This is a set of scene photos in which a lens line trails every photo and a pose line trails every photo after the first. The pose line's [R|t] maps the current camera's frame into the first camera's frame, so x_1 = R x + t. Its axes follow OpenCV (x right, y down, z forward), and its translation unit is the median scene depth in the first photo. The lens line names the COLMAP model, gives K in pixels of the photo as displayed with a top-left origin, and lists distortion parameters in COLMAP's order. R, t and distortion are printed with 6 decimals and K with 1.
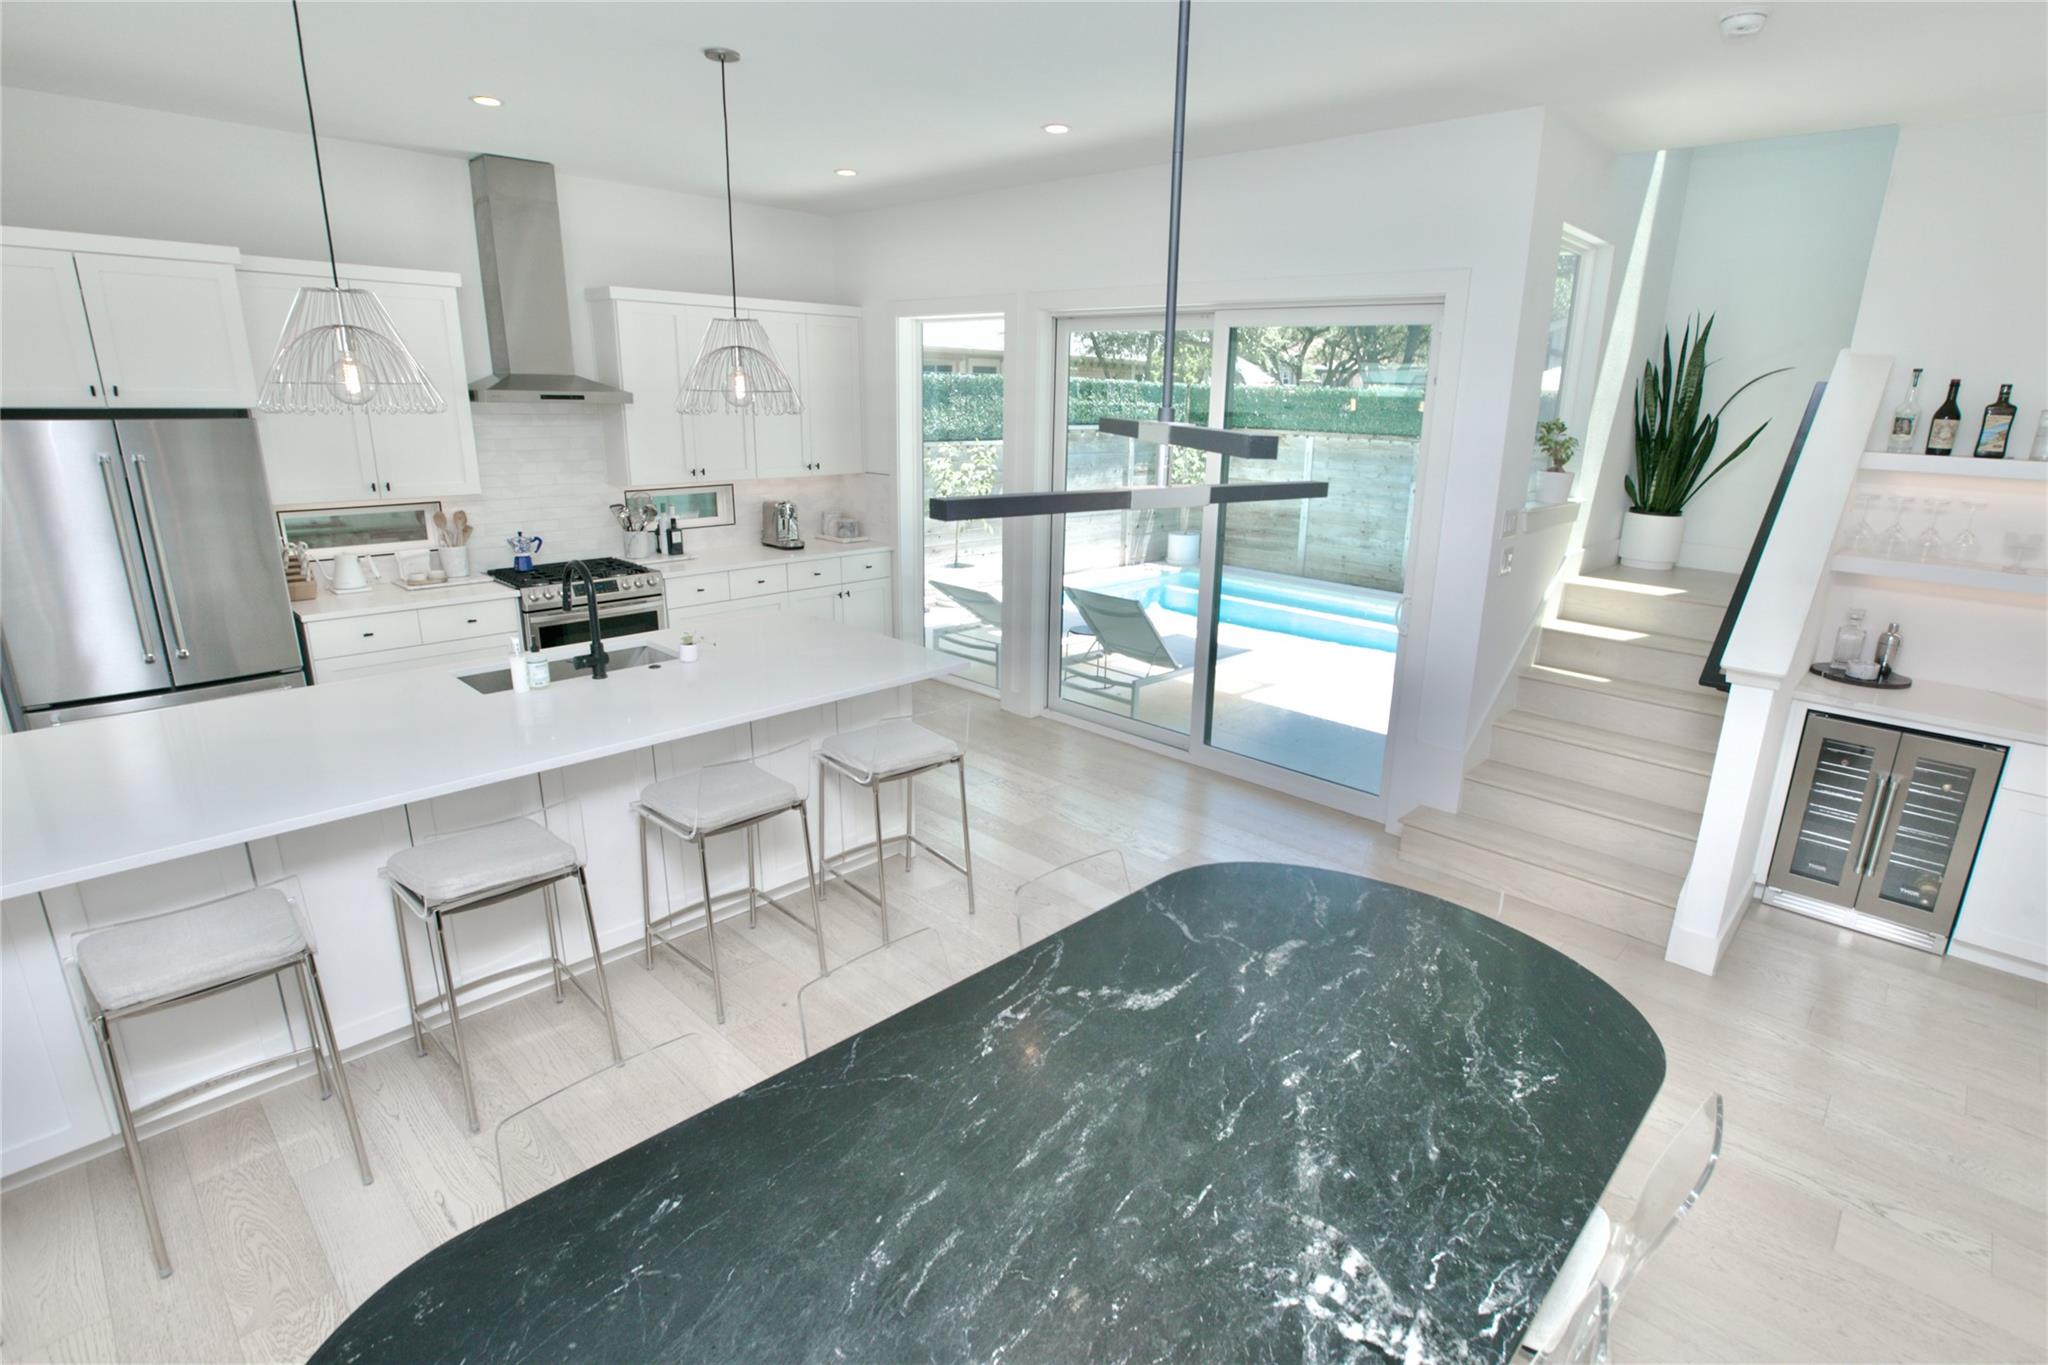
lens RADIAL K [[993.4, 0, 1092.5], [0, 993.4, 685.2], [0, 0, 1]] dist [-0.071095, 0.014272]
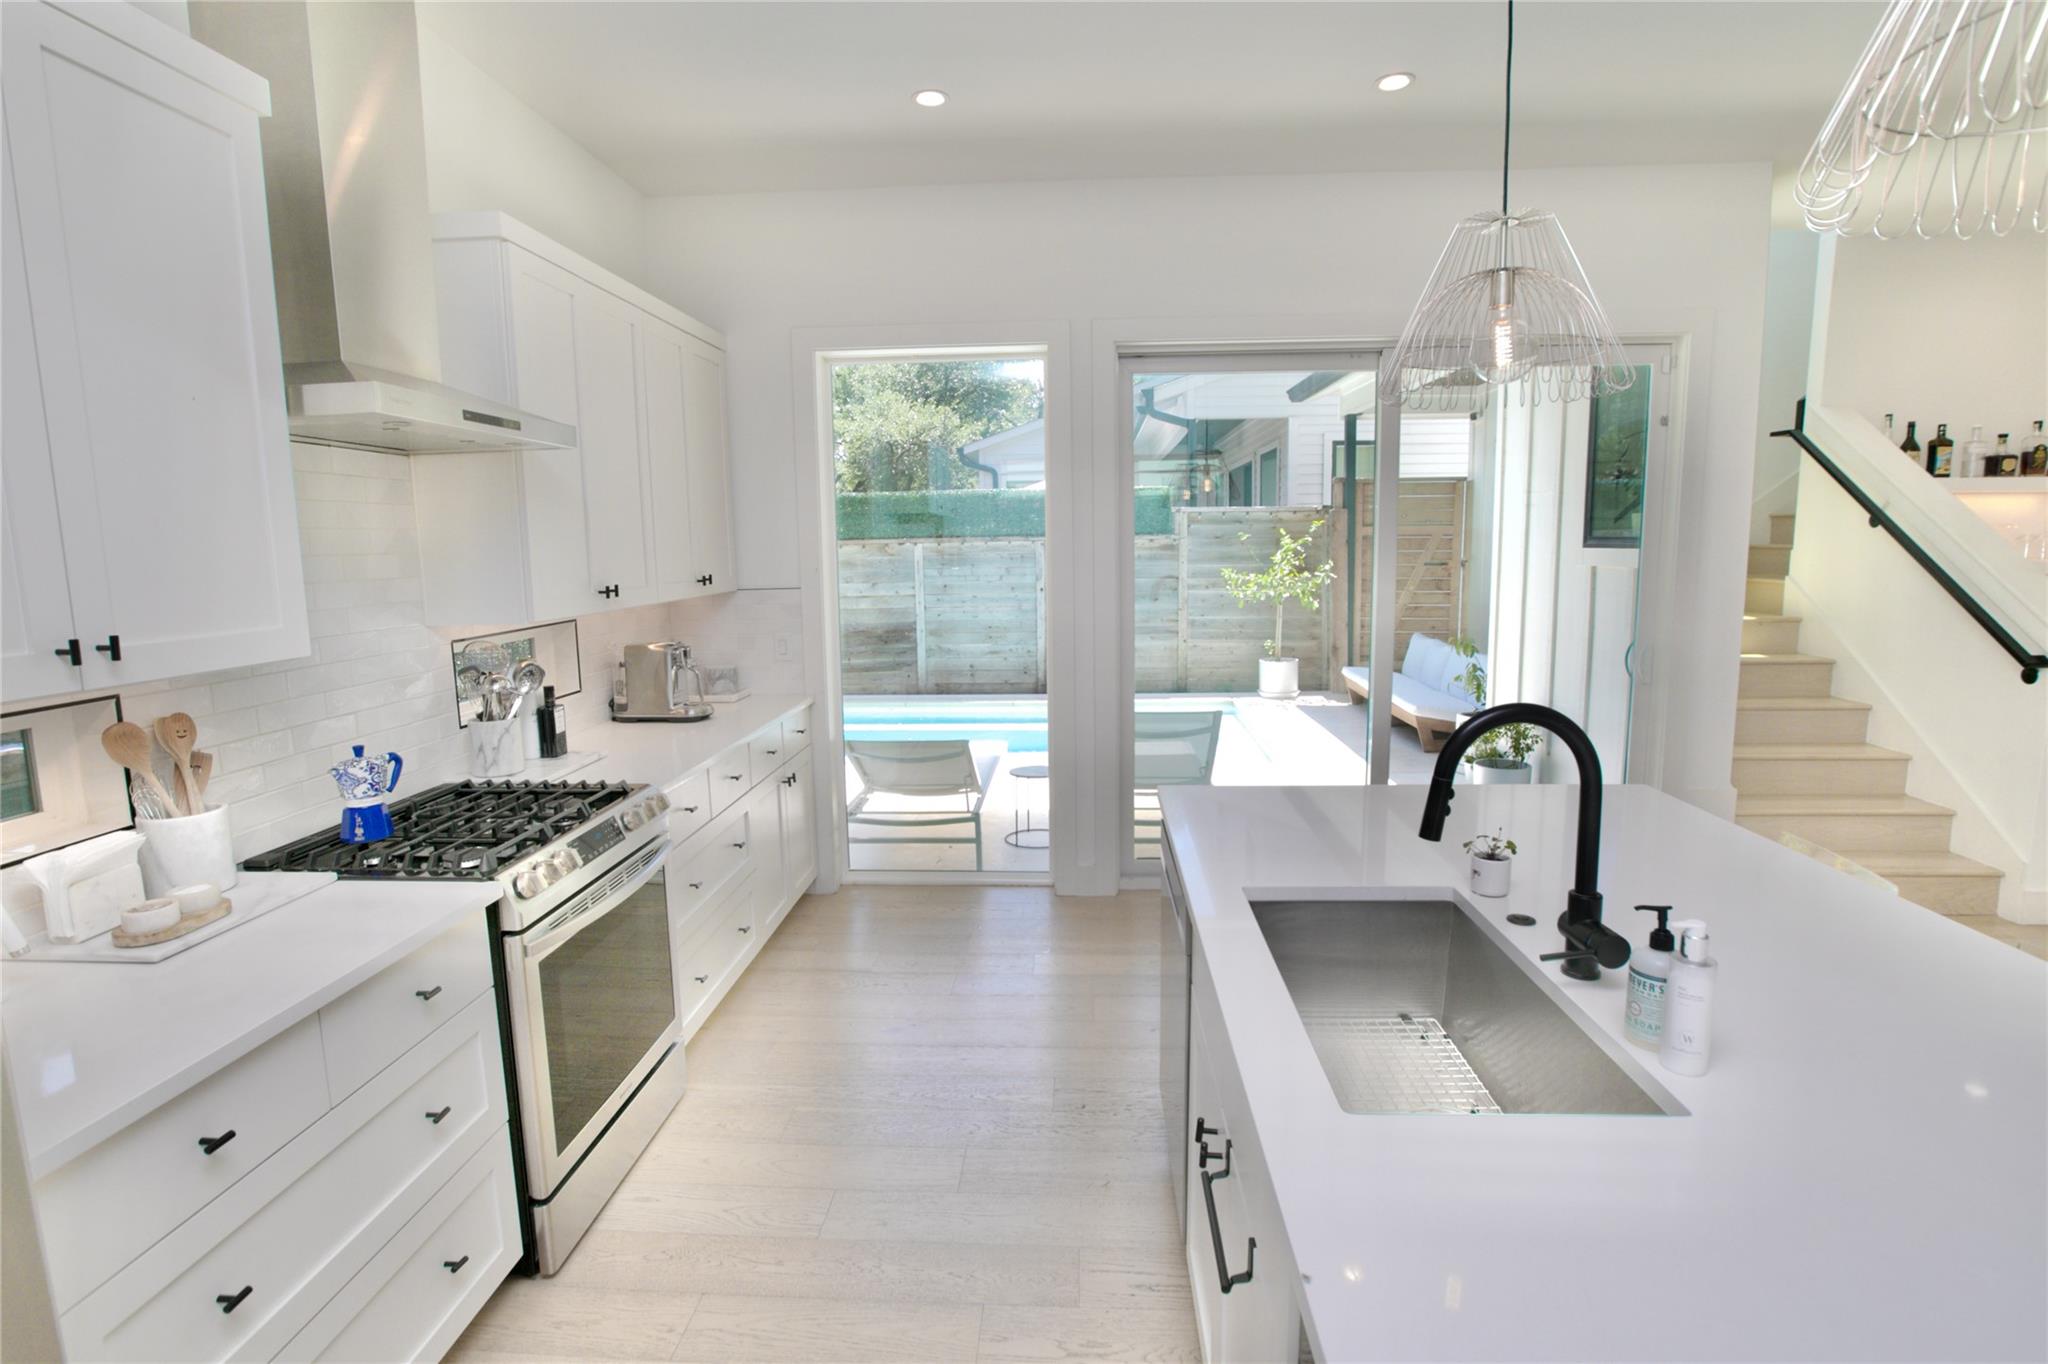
lens RADIAL K [[977.2, 0, 1021.8], [0, 977.2, 683.6], [0, 0, 1]] dist [-0.061215, 0.000145]
pose [[0.788575, -0.129715, 0.601102, -0.545543], [0.208819, 0.975900, -0.063352, -0.090735], [-0.578398, 0.175480, 0.796657, 0.472722]]
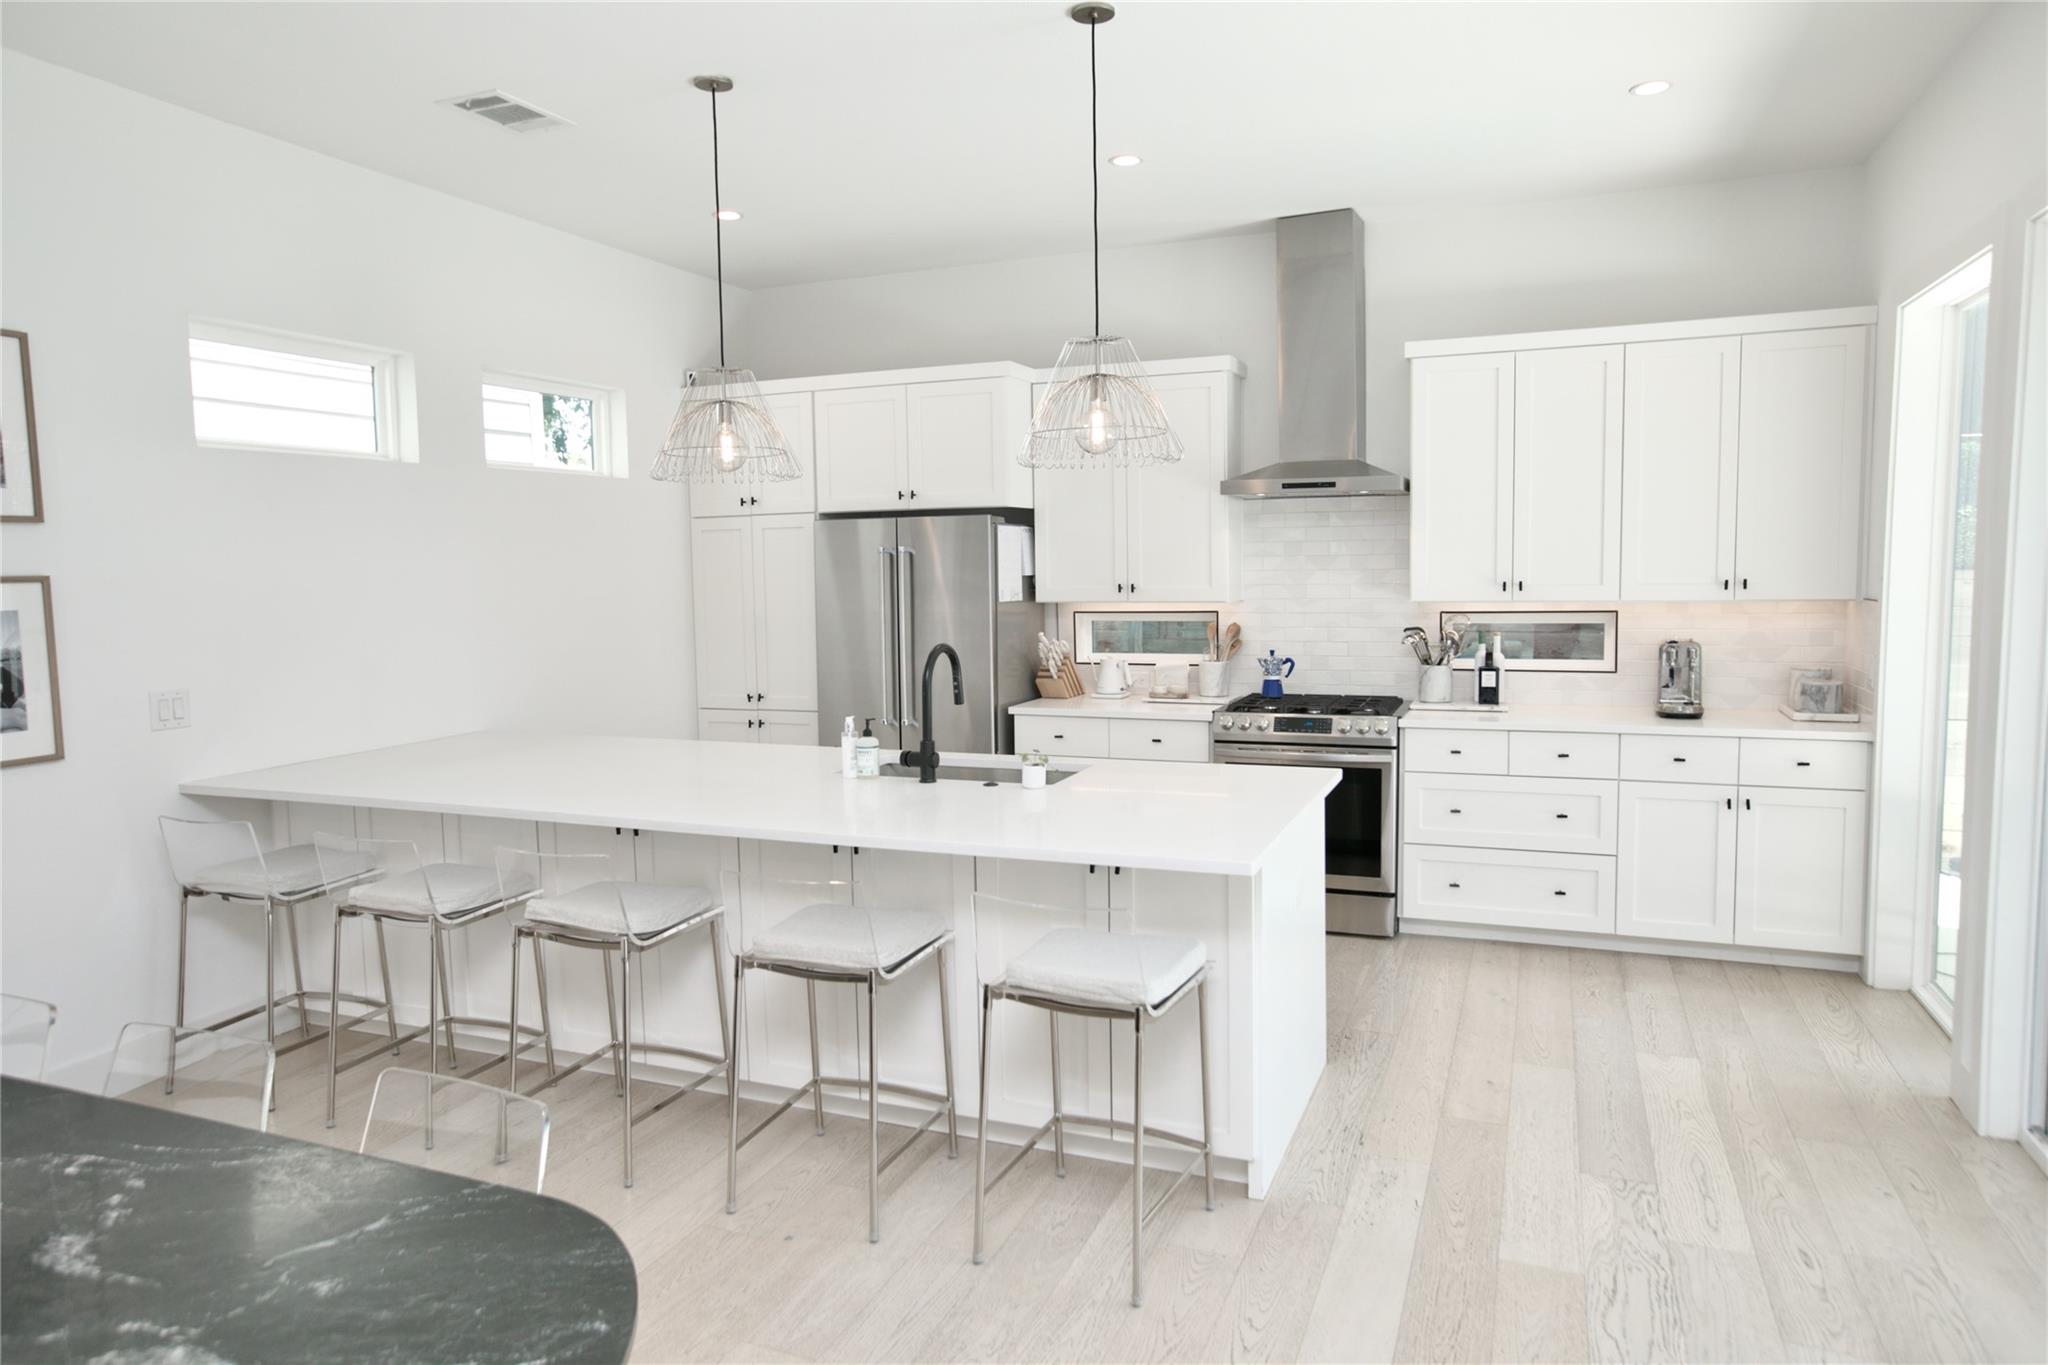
lens RADIAL K [[1288.7, 0, 1028.1], [0, 1288.7, 673.8], [0, 0, 1]] dist [-0.002988, 0.023058]
pose [[0.328128, 0.048111, -0.943407, 0.340681], [-0.234161, 0.971675, -0.031891, -0.049750], [0.915151, 0.231373, 0.330099, 0.406813]]
